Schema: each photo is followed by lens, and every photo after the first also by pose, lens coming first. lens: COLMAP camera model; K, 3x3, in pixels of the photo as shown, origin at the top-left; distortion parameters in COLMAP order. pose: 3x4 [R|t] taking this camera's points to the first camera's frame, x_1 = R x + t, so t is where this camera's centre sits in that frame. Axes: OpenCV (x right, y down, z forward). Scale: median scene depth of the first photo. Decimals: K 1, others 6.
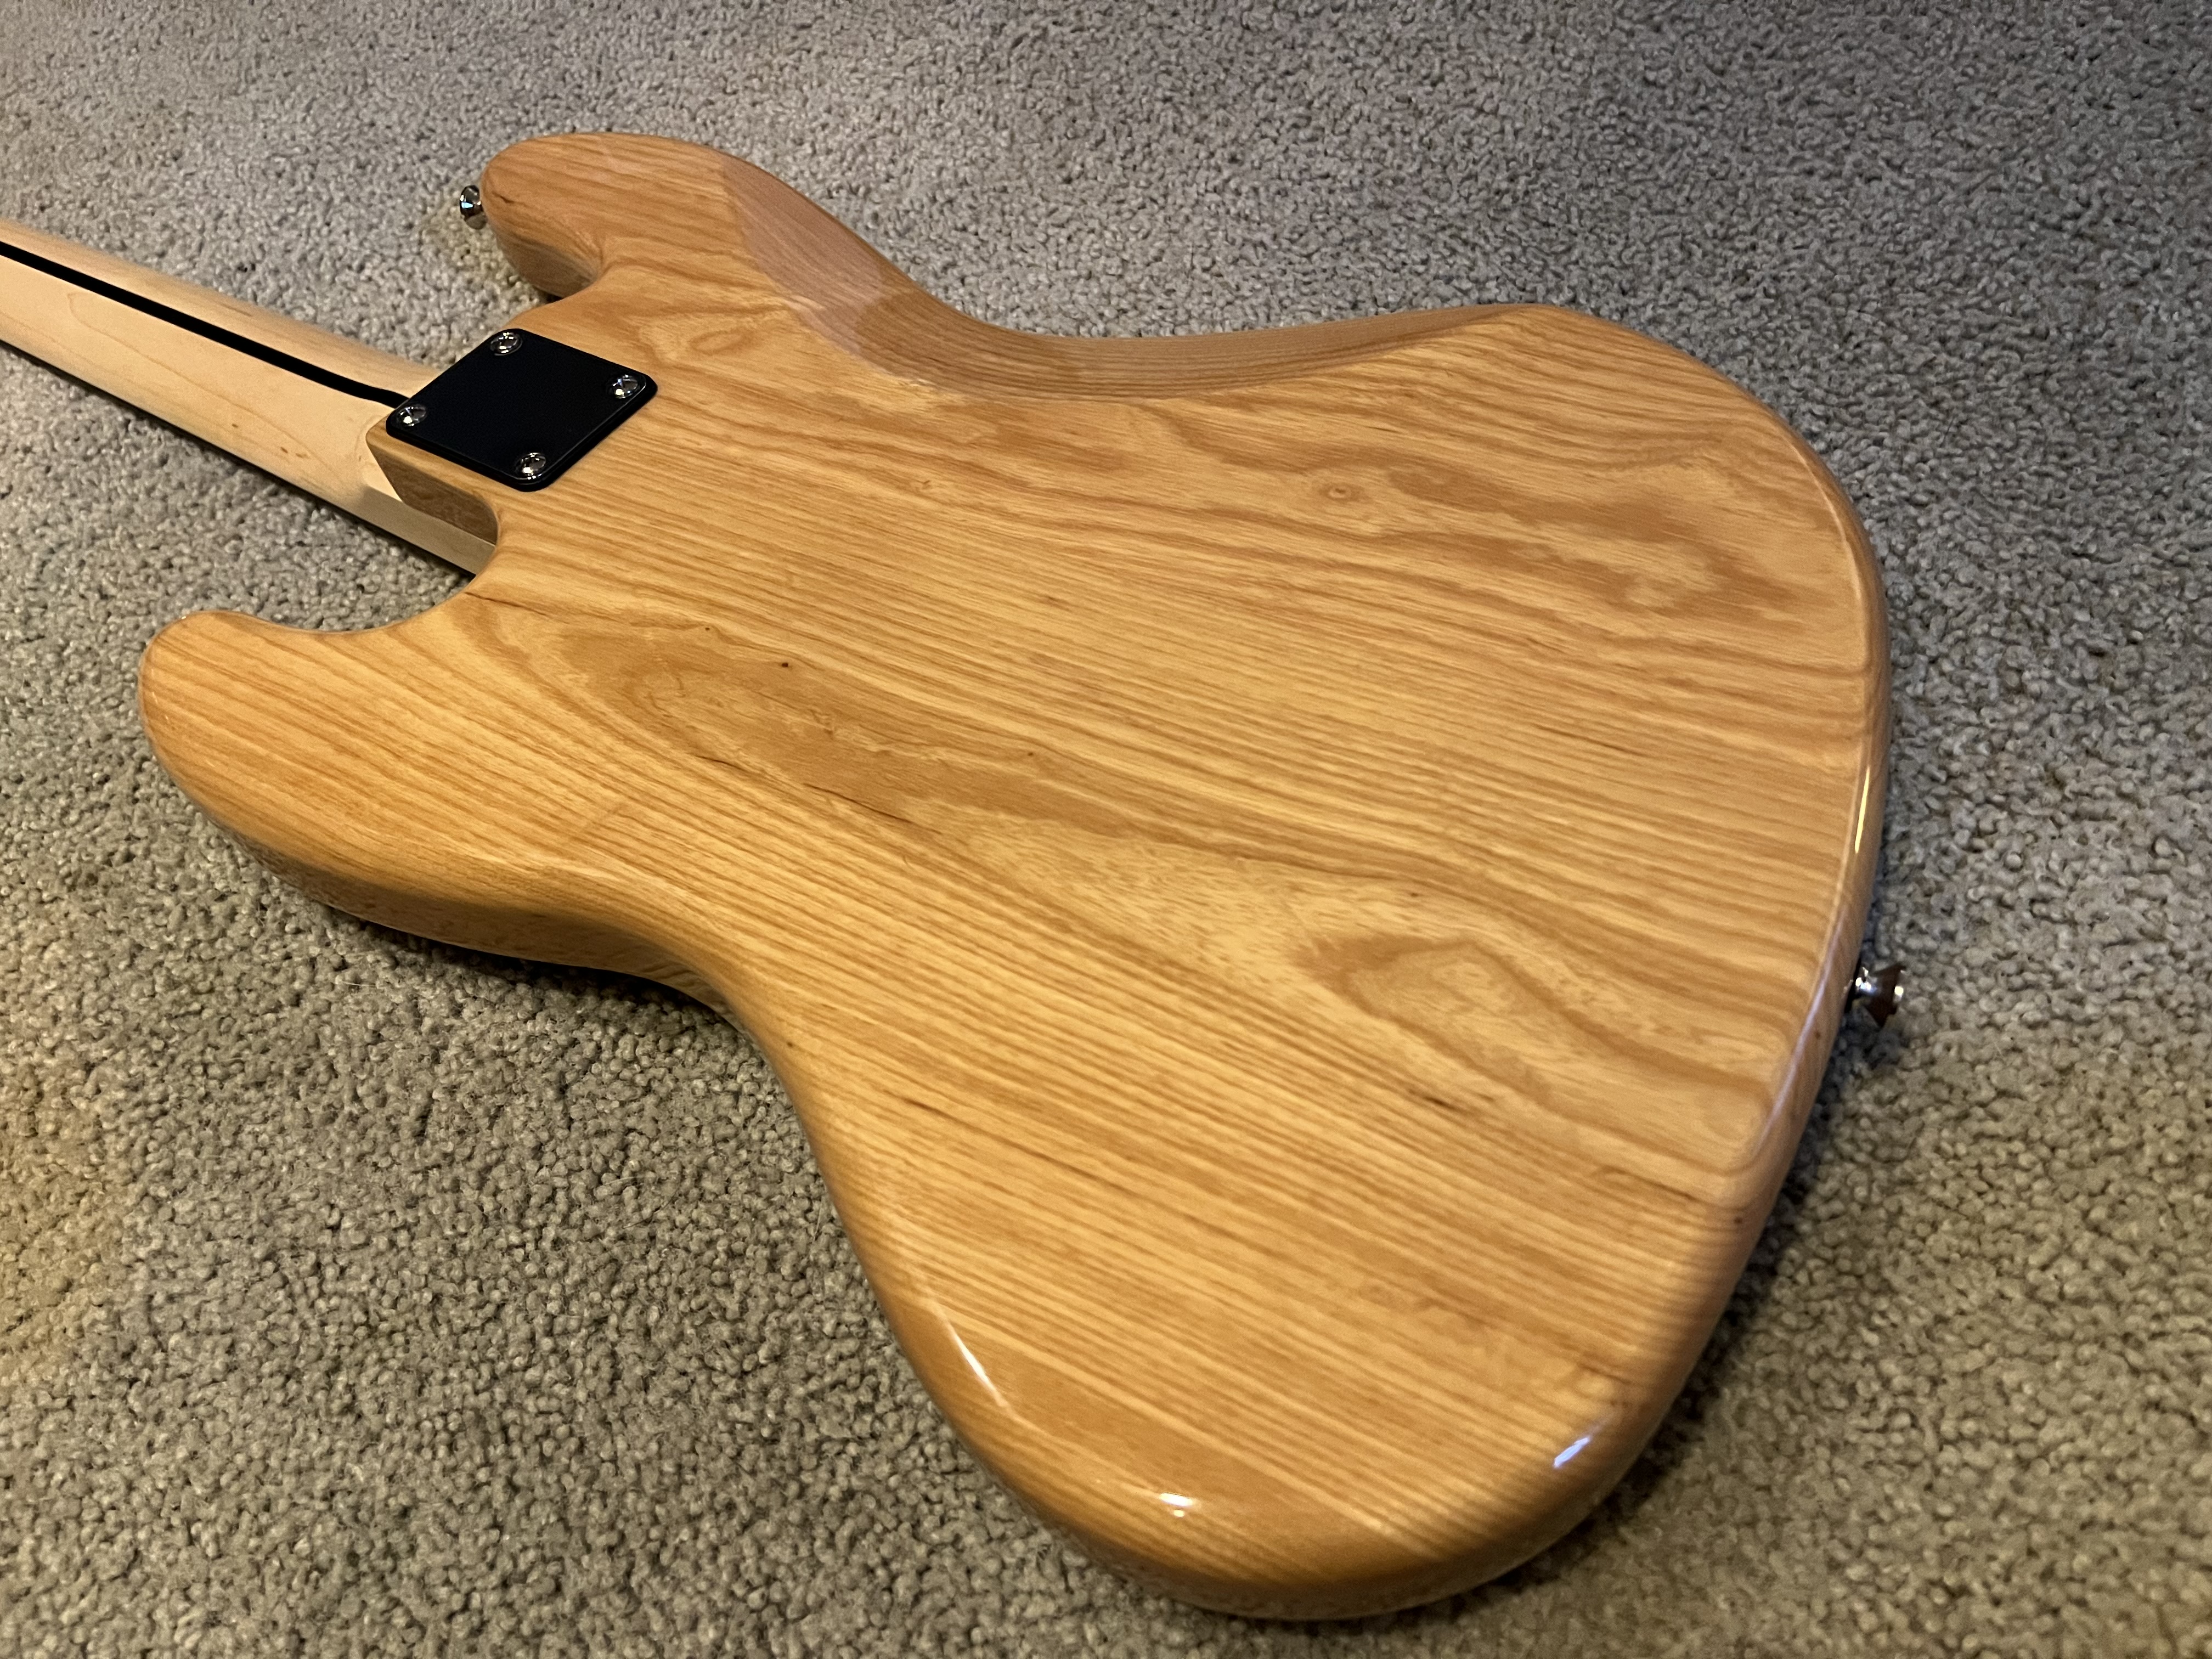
lens RADIAL K [[1698.0, 0, 1106.7], [0, 1698.0, 822.9], [0, 0, 1]] dist [0.054691, -0.087939]
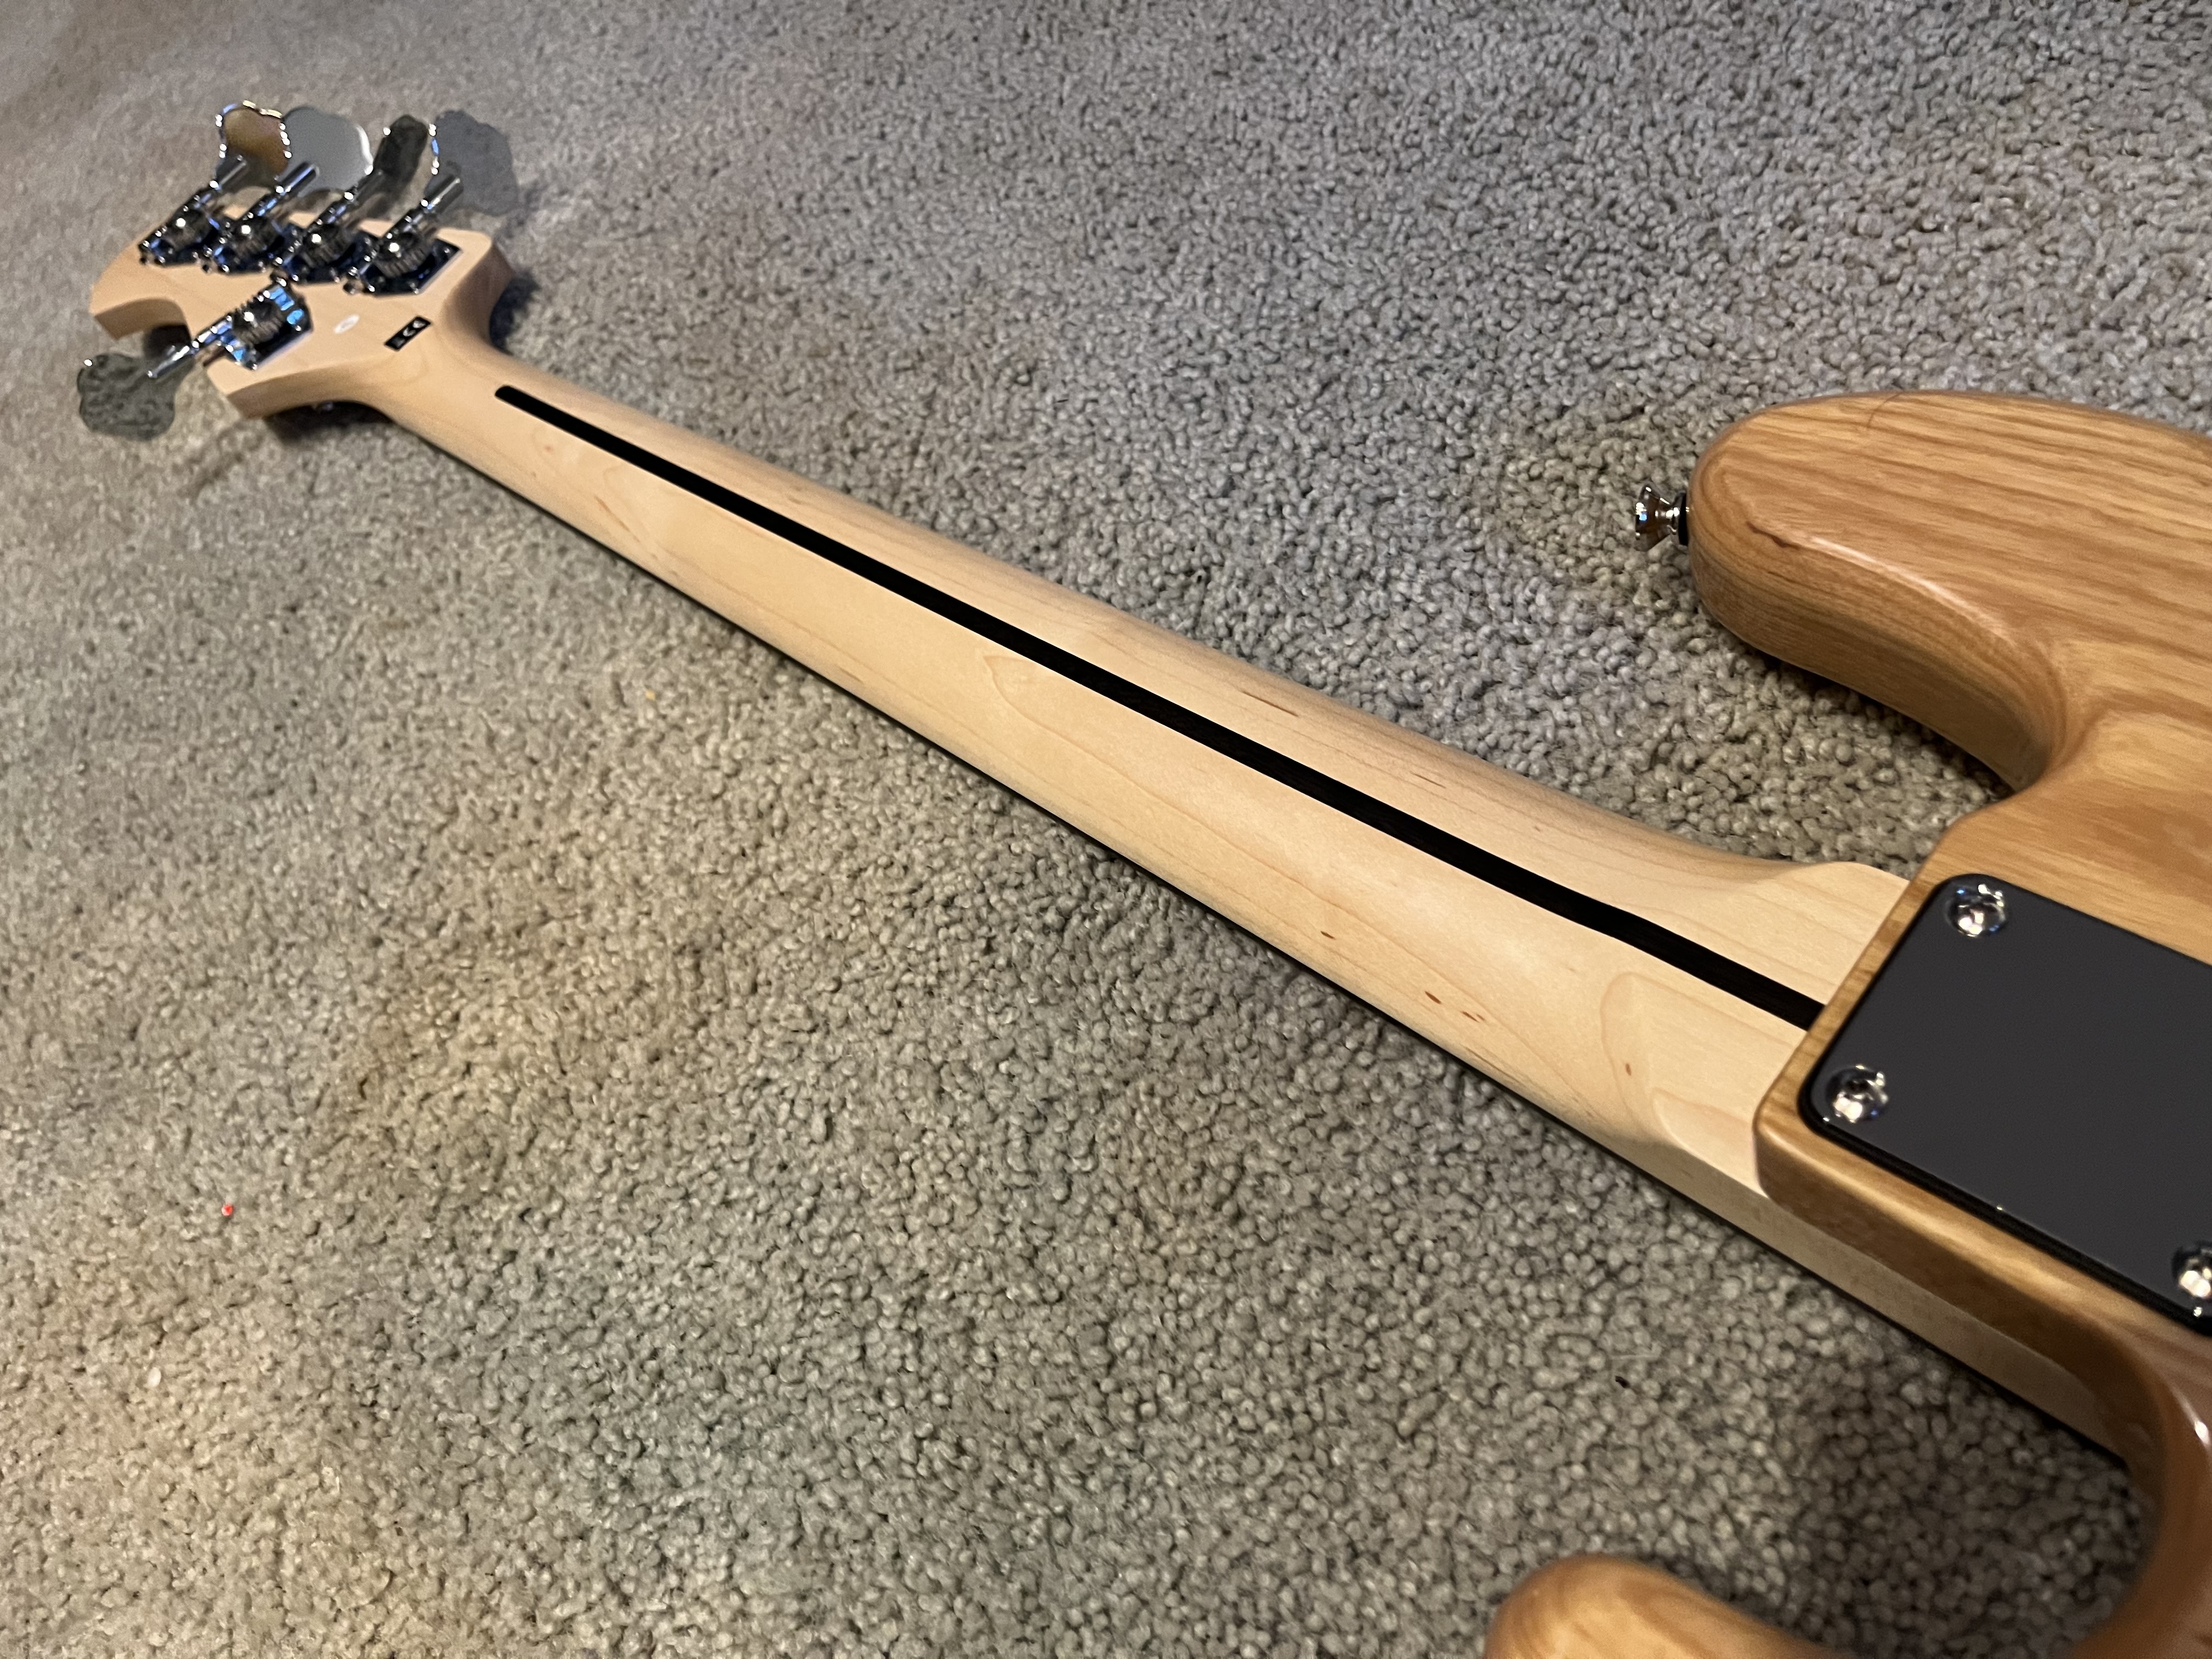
lens RADIAL K [[1698.0, 0, 1118.9], [0, 1698.0, 818.1], [0, 0, 1]] dist [0.054691, -0.087939]
pose [[0.974500, -0.004937, -0.224331, -0.556182], [0.020739, 0.997460, 0.068140, -0.398311], [0.223425, -0.071055, 0.972128, 0.485060]]
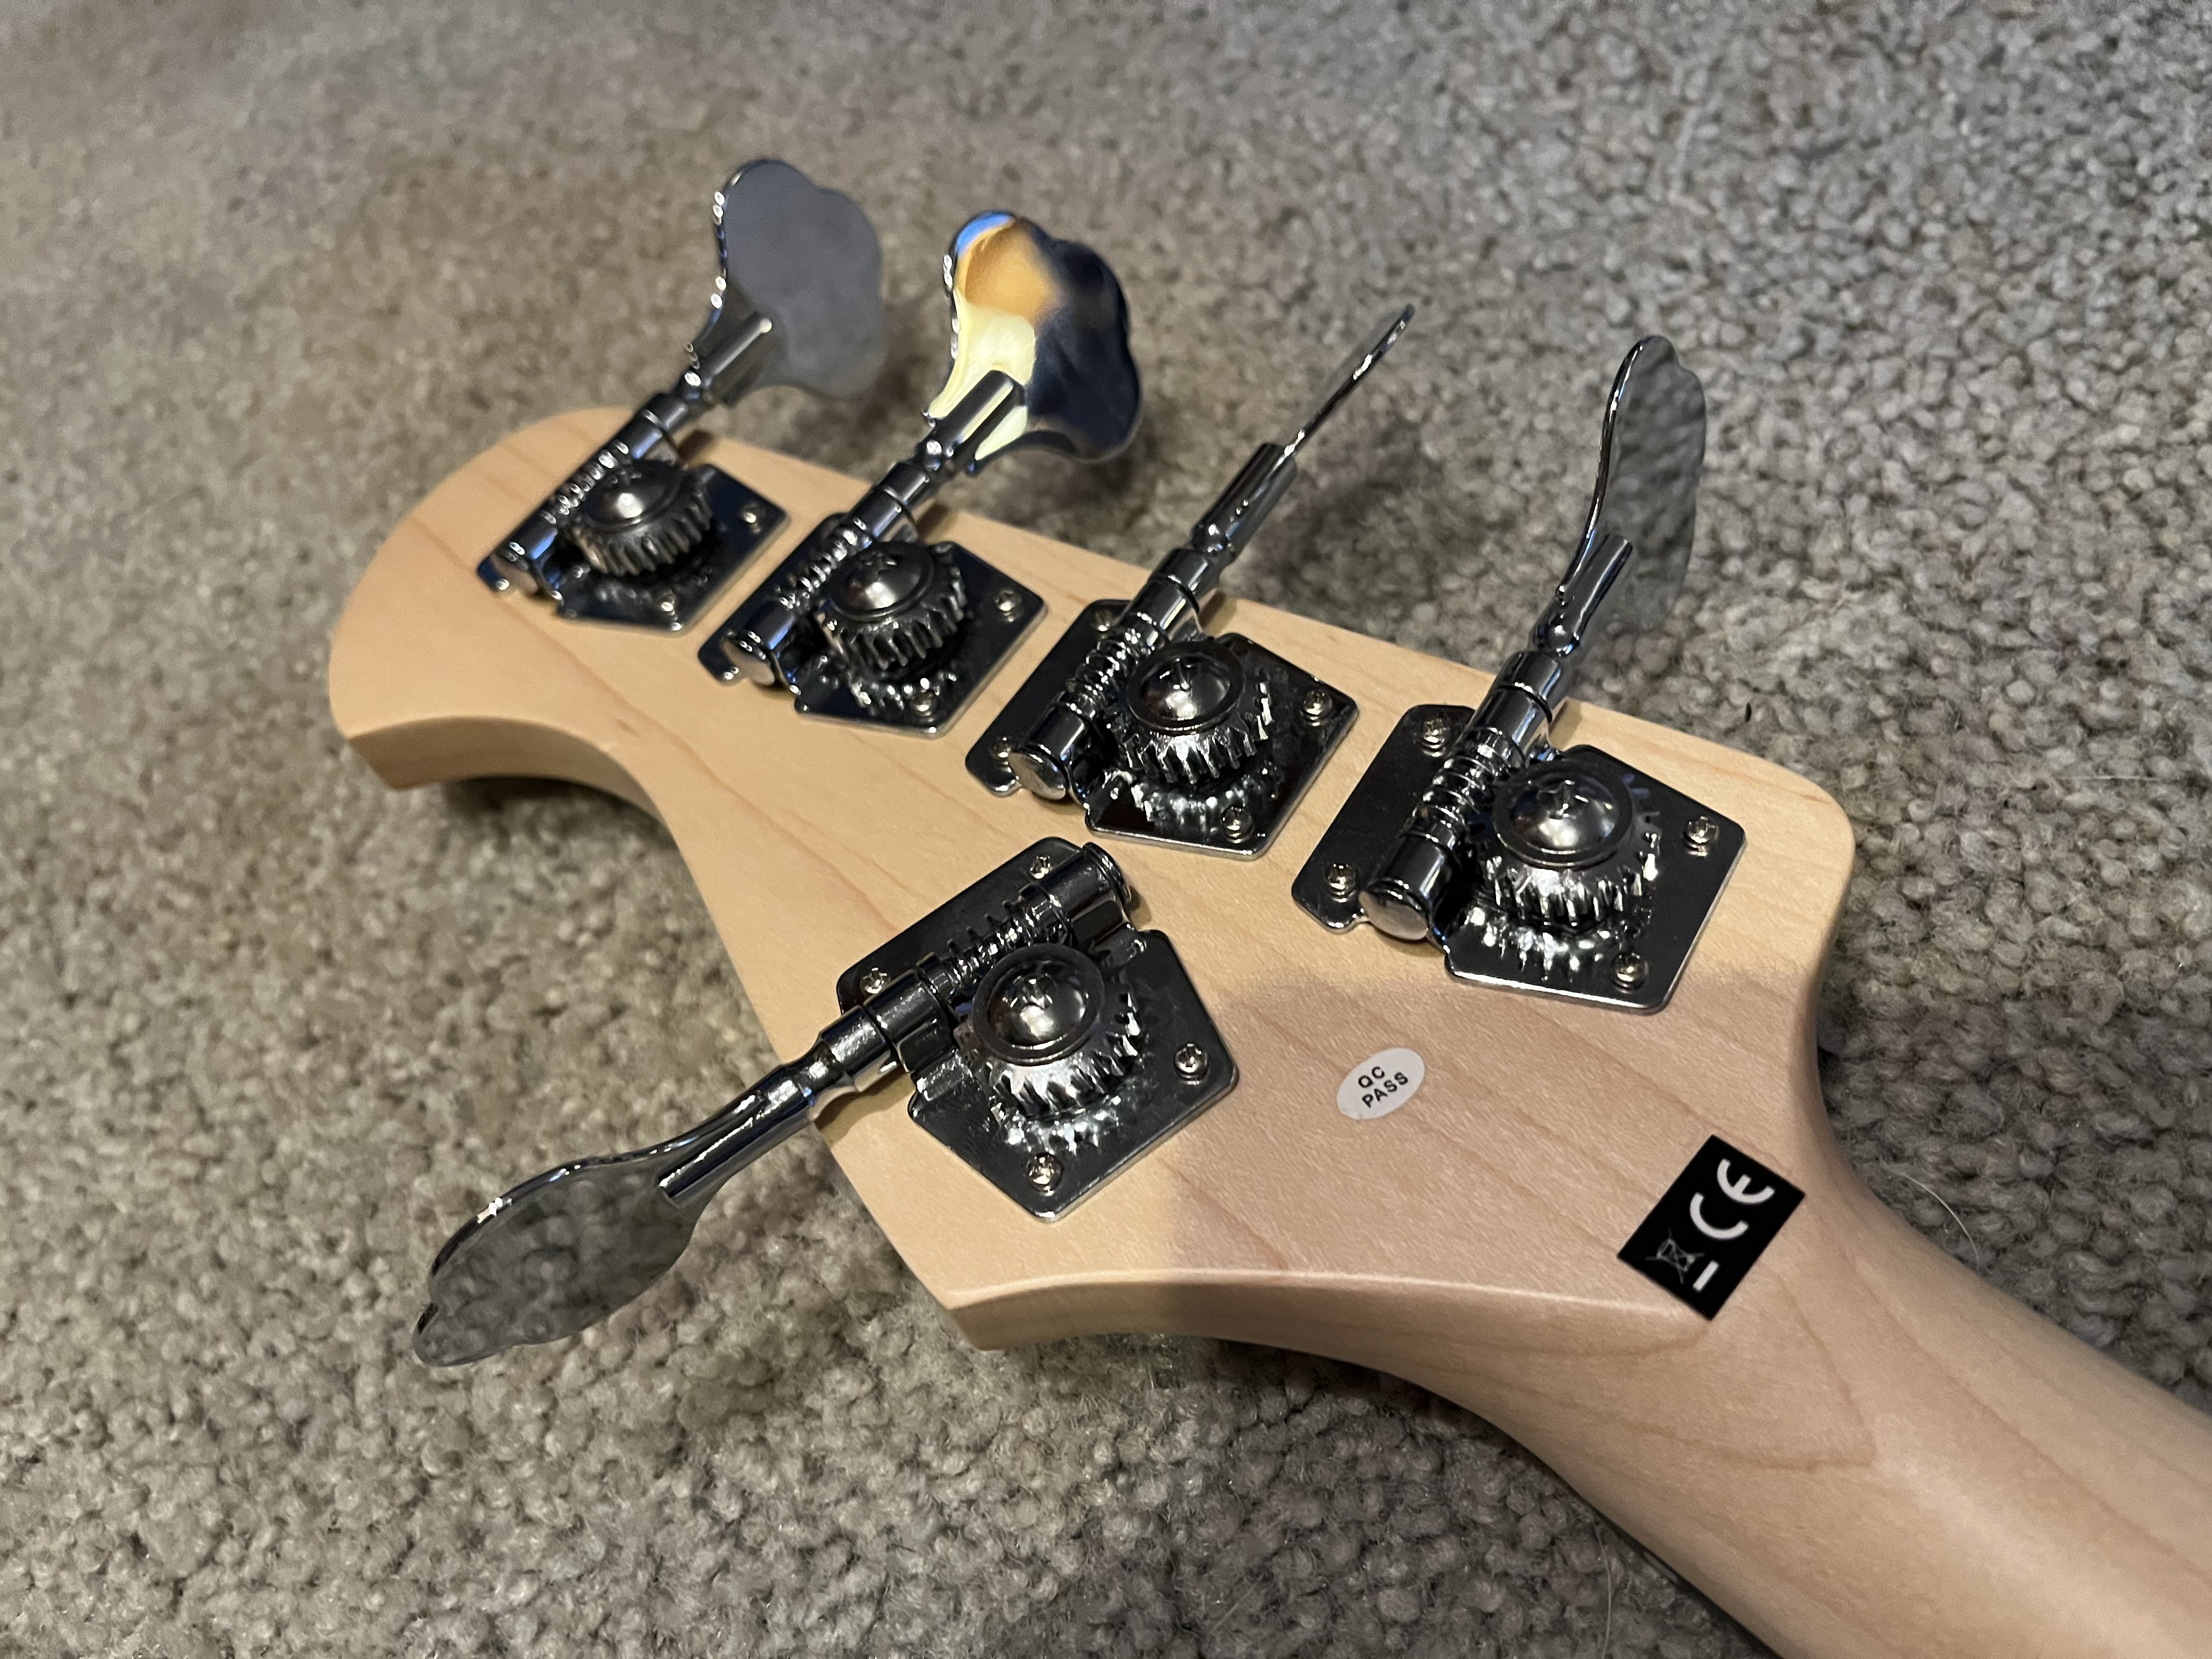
lens RADIAL K [[1698.0, 0, 1106.5], [0, 1698.0, 823.1], [0, 0, 1]] dist [0.054691, -0.087939]
pose [[0.980160, 0.092838, -0.175123, -1.441948], [-0.078844, 0.993235, 0.085254, -0.790824], [0.181853, -0.069755, 0.980848, 1.294171]]
